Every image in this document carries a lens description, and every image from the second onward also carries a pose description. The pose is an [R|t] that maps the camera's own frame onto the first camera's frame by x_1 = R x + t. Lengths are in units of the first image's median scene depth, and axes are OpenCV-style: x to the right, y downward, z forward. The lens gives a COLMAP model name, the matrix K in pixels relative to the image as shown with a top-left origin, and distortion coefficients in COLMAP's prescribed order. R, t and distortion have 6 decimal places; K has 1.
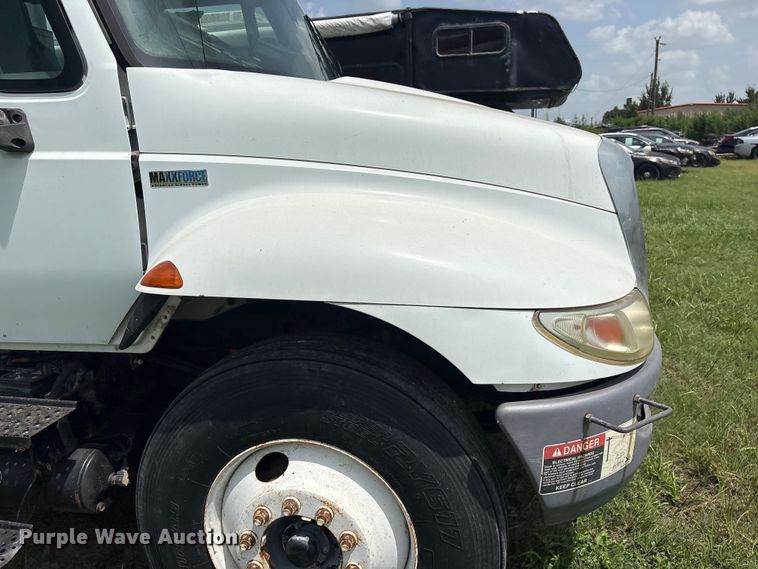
lens RADIAL K [[574.7, 0, 379.0], [0, 574.7, 284.5], [0, 0, 1]] dist [0.023314, 0.003713]
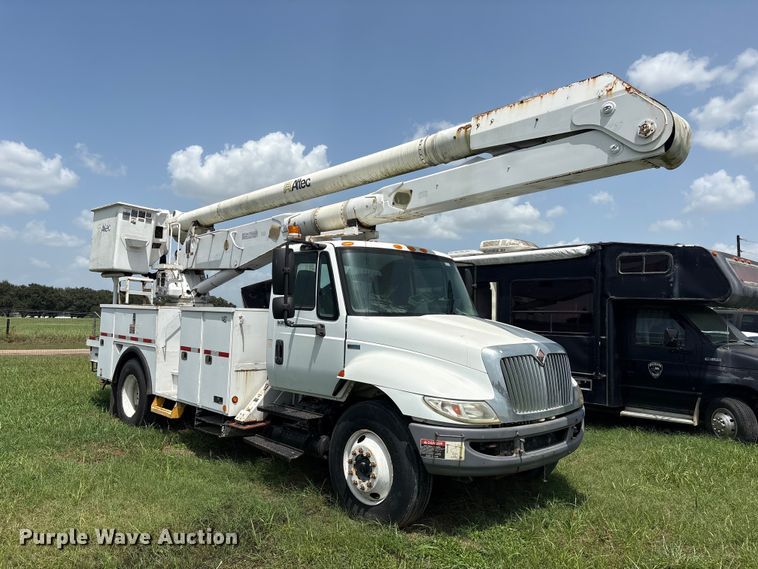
lens RADIAL K [[574.7, 0, 379.0], [0, 574.7, 284.5], [0, 0, 1]] dist [0.023314, 0.003713]
pose [[0.820420, 0.026590, -0.571143, 1.545286], [-0.182219, 0.958991, -0.217102, 0.156983], [0.541948, 0.282188, 0.791620, -1.554524]]
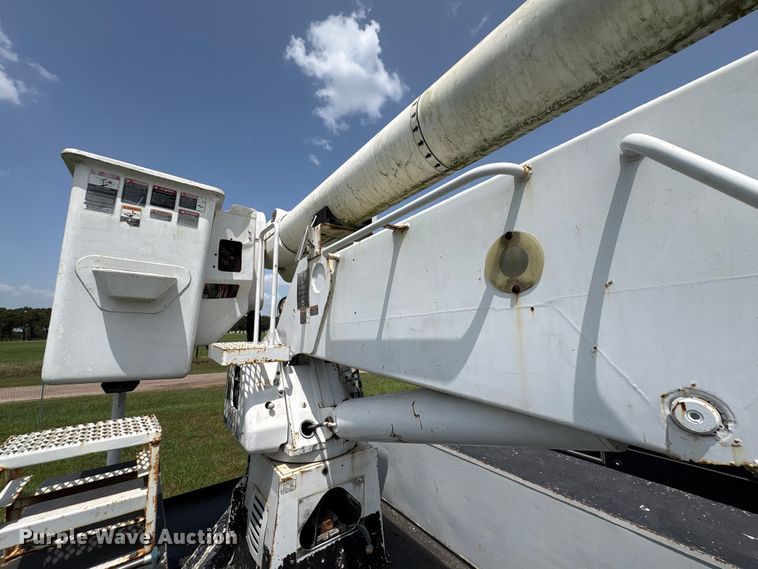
lens RADIAL K [[581.3, 0, 379.0], [0, 581.3, 284.5], [0, 0, 1]] dist [0.002708, -0.000487]
pose [[0.686595, -0.050446, -0.725288, -1.823850], [-0.182508, 0.953688, -0.239103, -0.728826], [0.703760, 0.296537, 0.645590, 0.849181]]
